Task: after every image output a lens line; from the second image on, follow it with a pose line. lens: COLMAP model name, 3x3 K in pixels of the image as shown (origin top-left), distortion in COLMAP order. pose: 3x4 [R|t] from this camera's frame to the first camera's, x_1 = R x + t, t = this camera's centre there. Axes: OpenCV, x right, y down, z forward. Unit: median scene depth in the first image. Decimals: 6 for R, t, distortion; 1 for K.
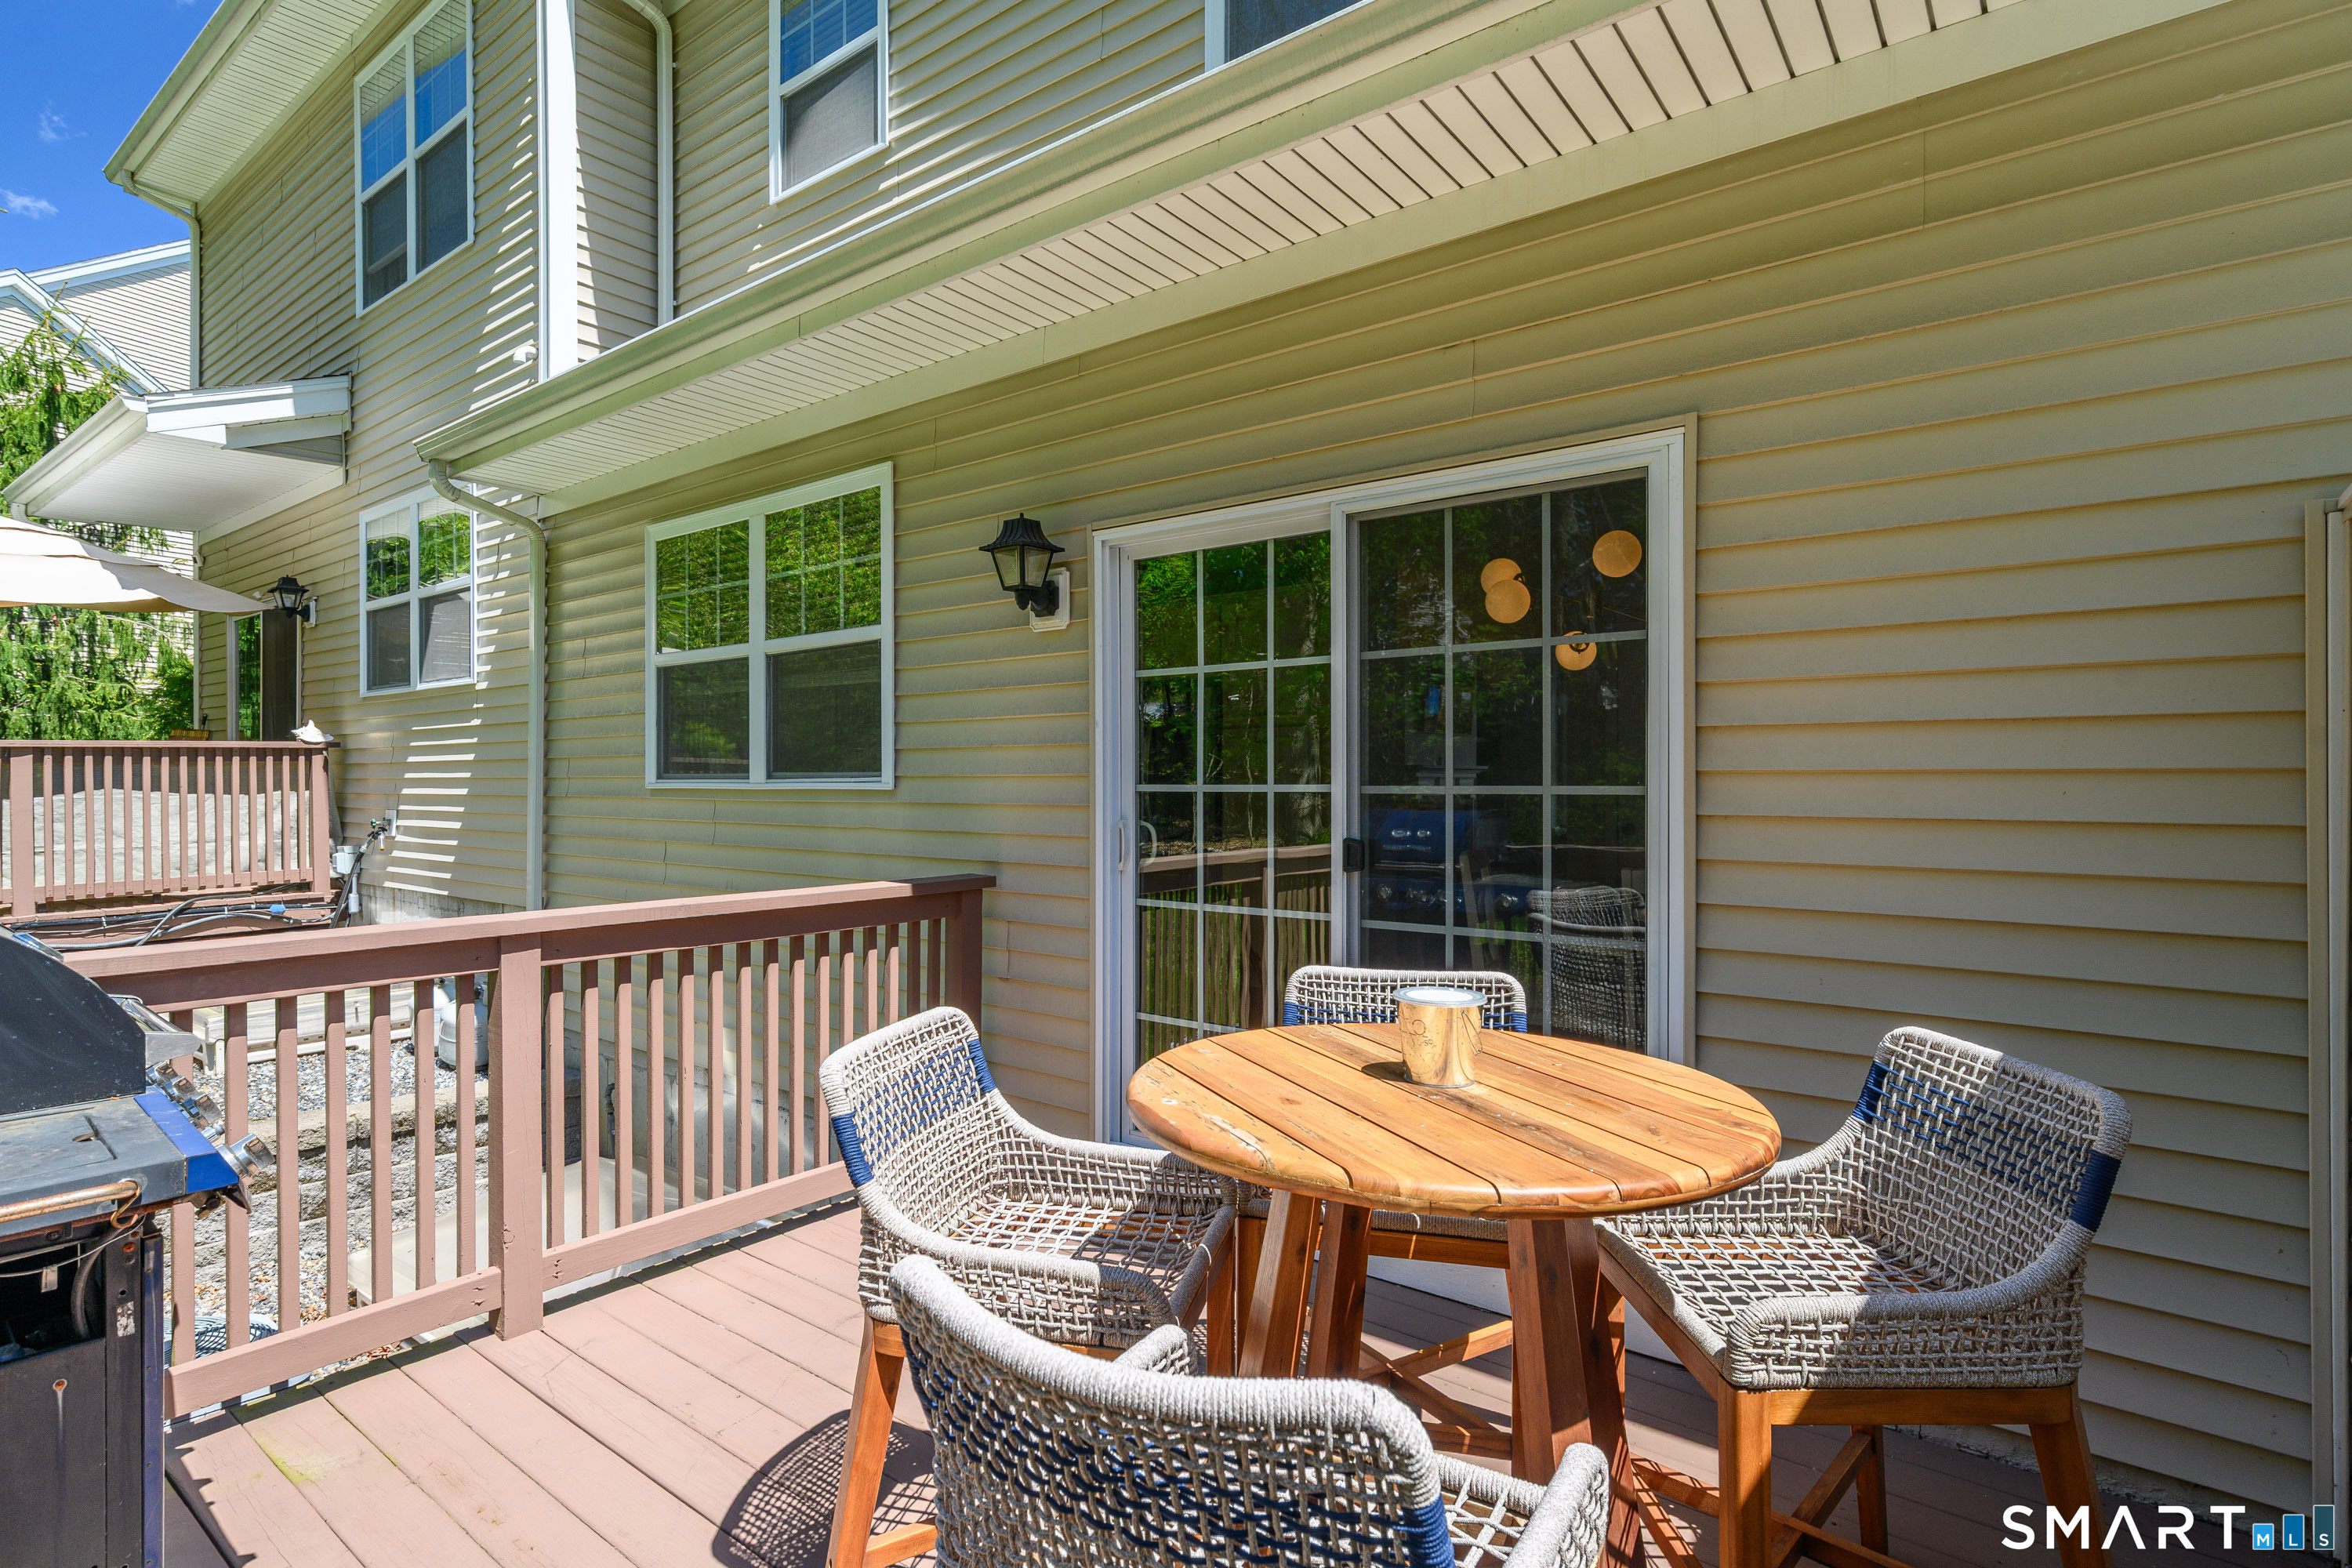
lens RADIAL K [[1179.0, 0, 1178.4], [0, 1179.0, 772.2], [0, 0, 1]] dist [-0.000742, 0.001875]
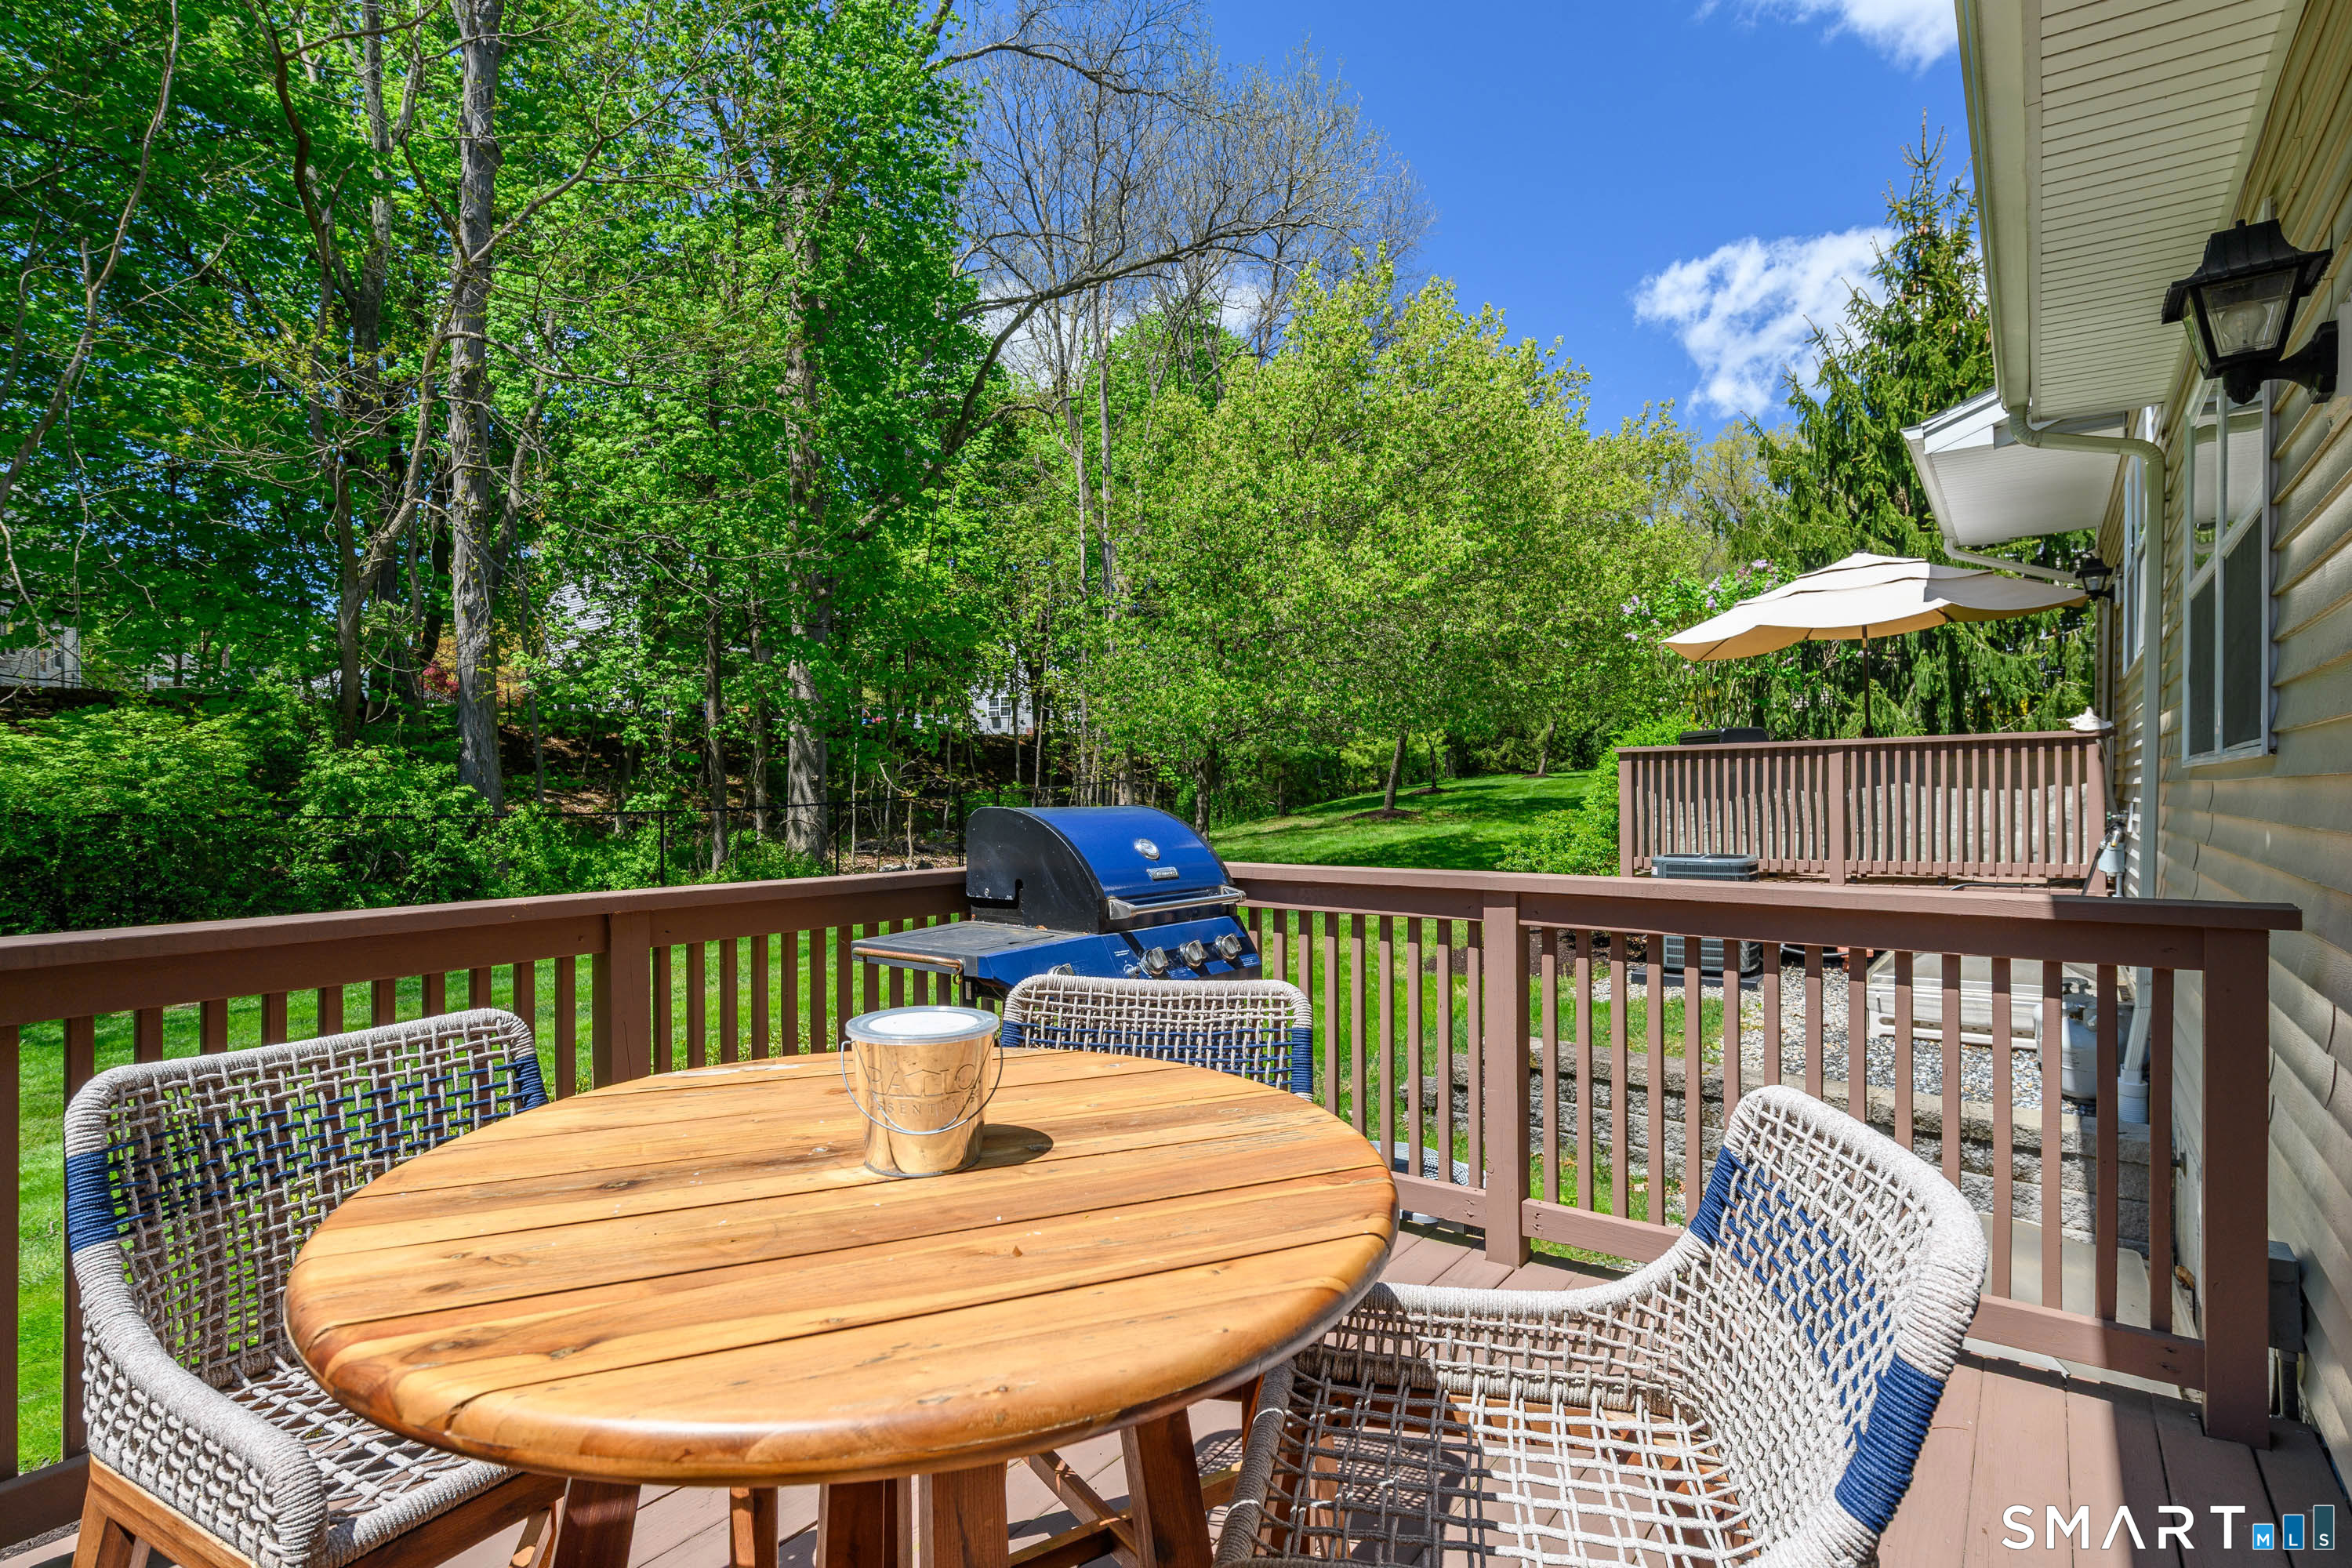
lens RADIAL K [[1179.0, 0, 1187.3], [0, 1179.0, 798.2], [0, 0, 1]] dist [-0.000742, 0.001875]
pose [[0.032668, 0.007189, -0.999440, 0.296041], [0.008705, 0.999934, 0.007477, 0.024182], [0.999428, -0.008944, 0.032603, 0.391680]]
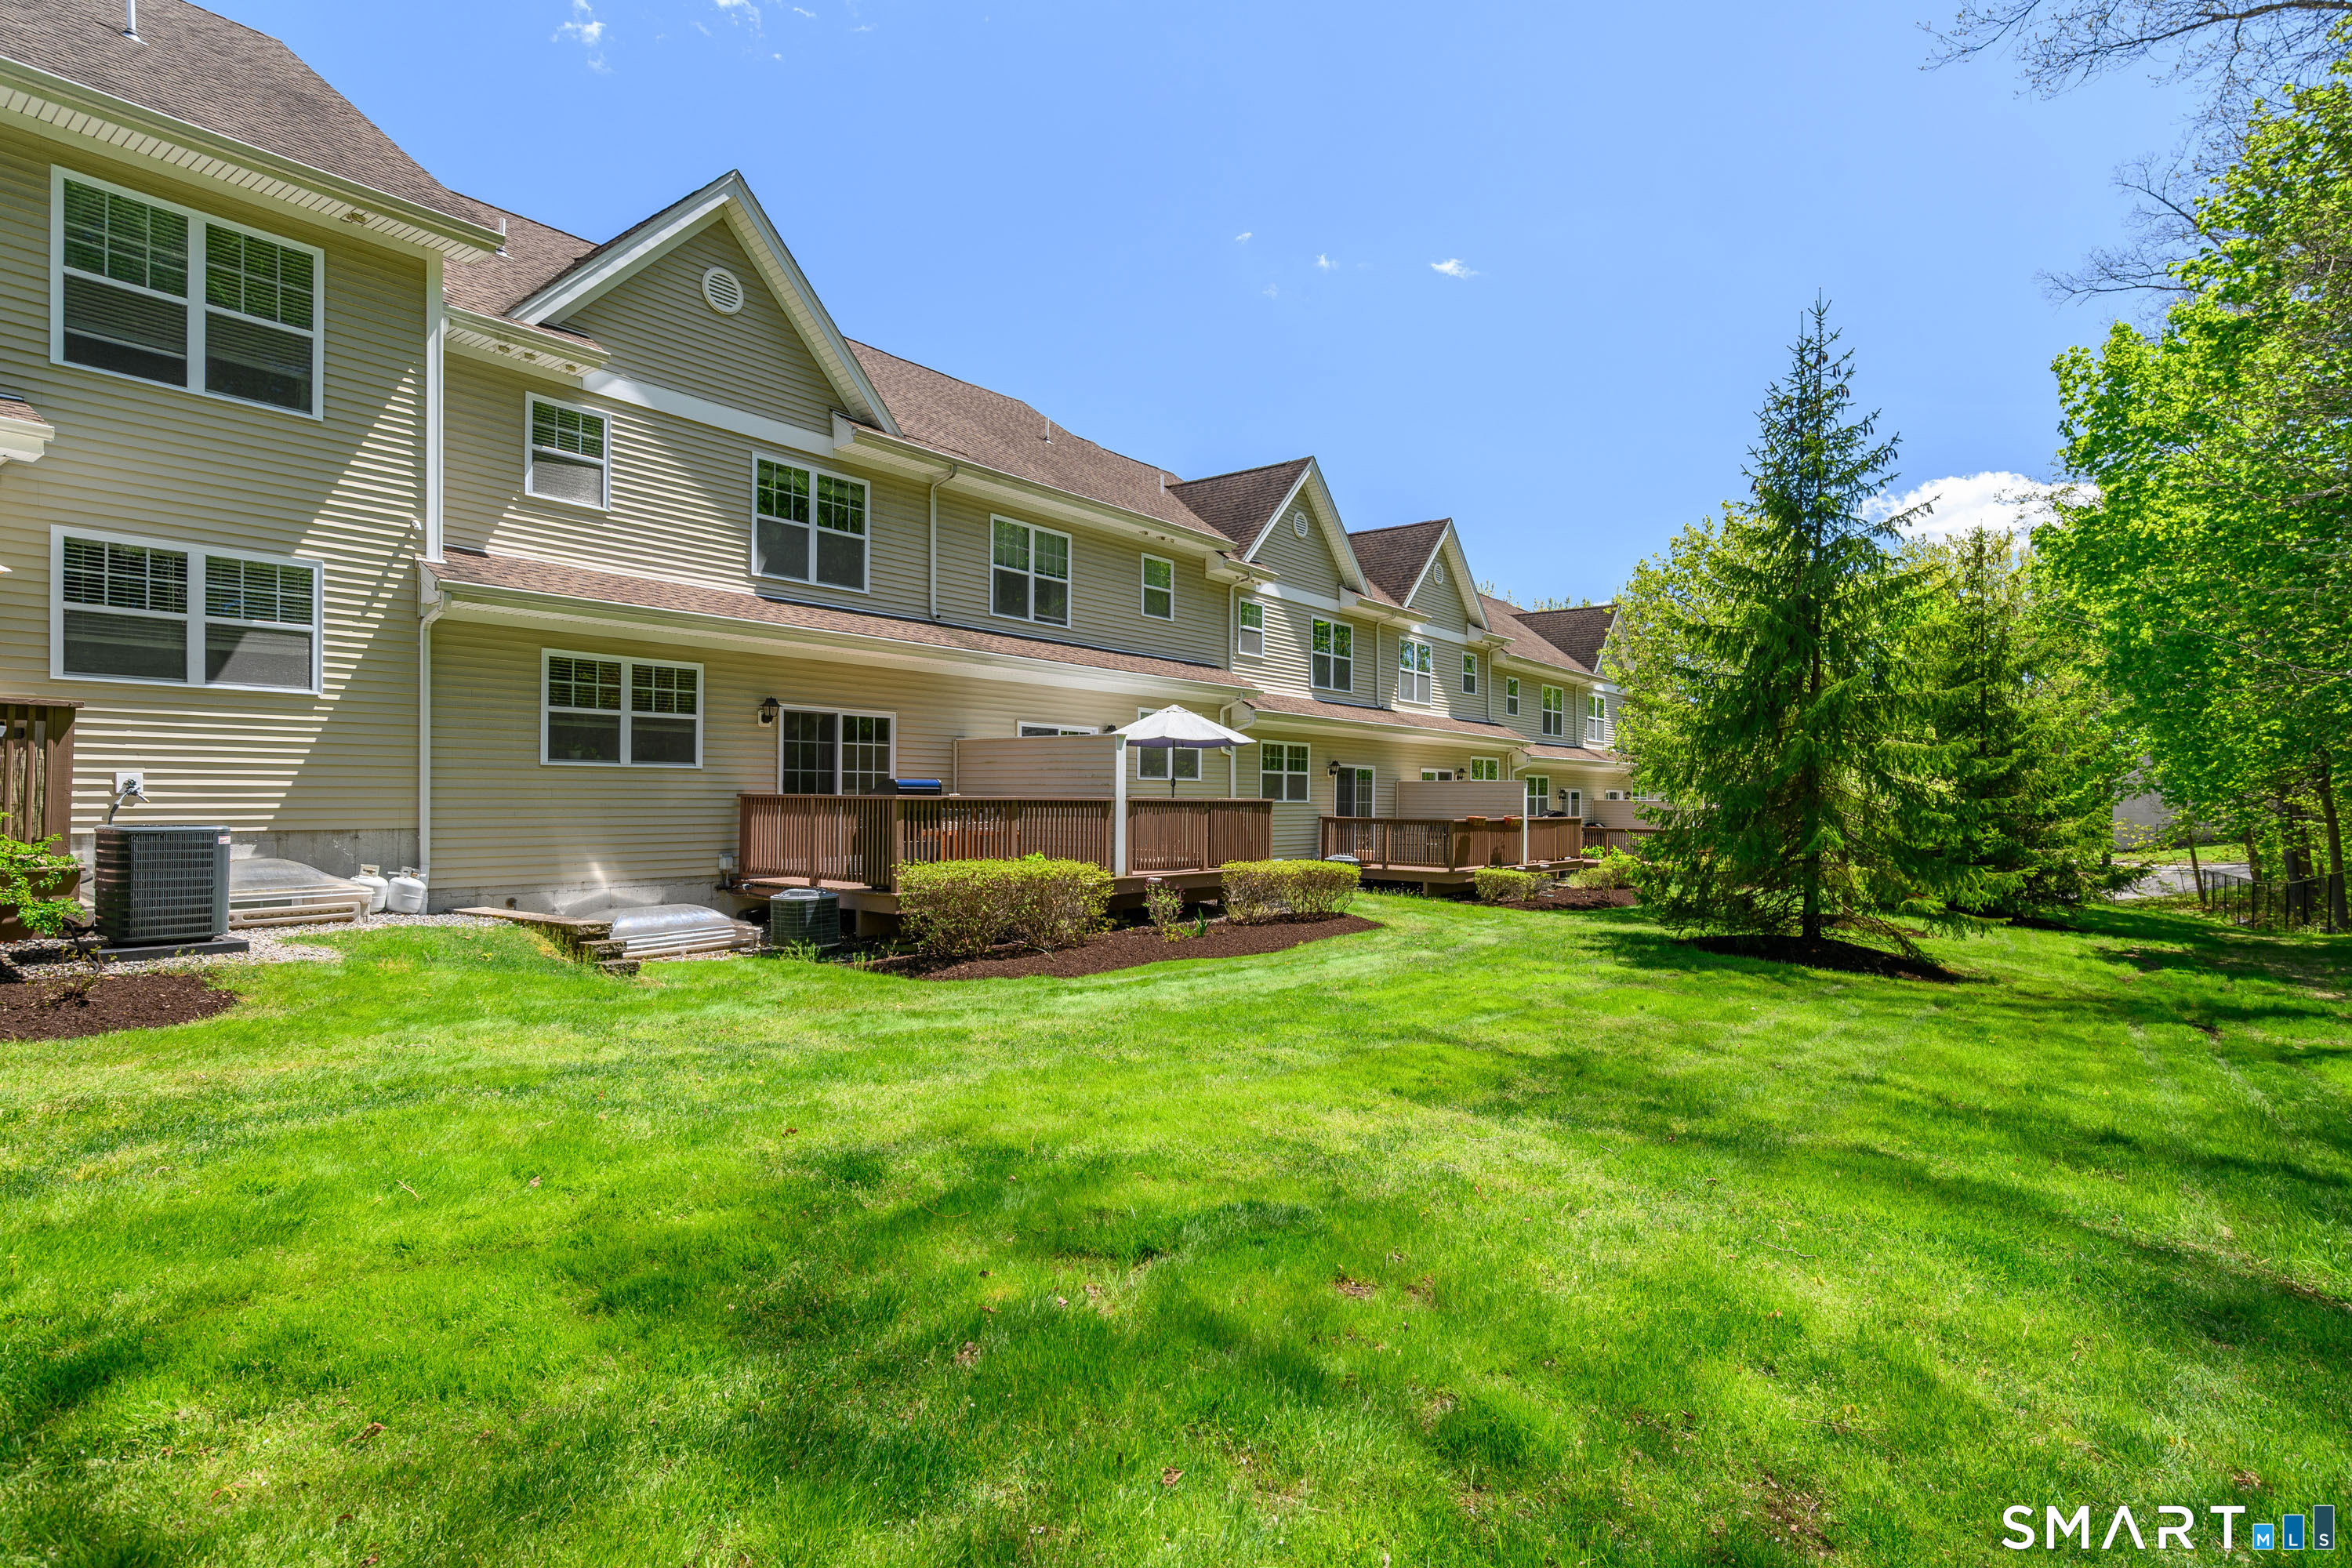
lens RADIAL K [[1179.0, 0, 1176.3], [0, 1179.0, 788.9], [0, 0, 1]] dist [-0.000742, 0.001875]
pose [[0.037649, 0.002984, 0.999287, -2.939677], [-0.016626, 0.999859, -0.002359, 0.050289], [-0.999153, -0.016525, 0.037693, -0.337710]]
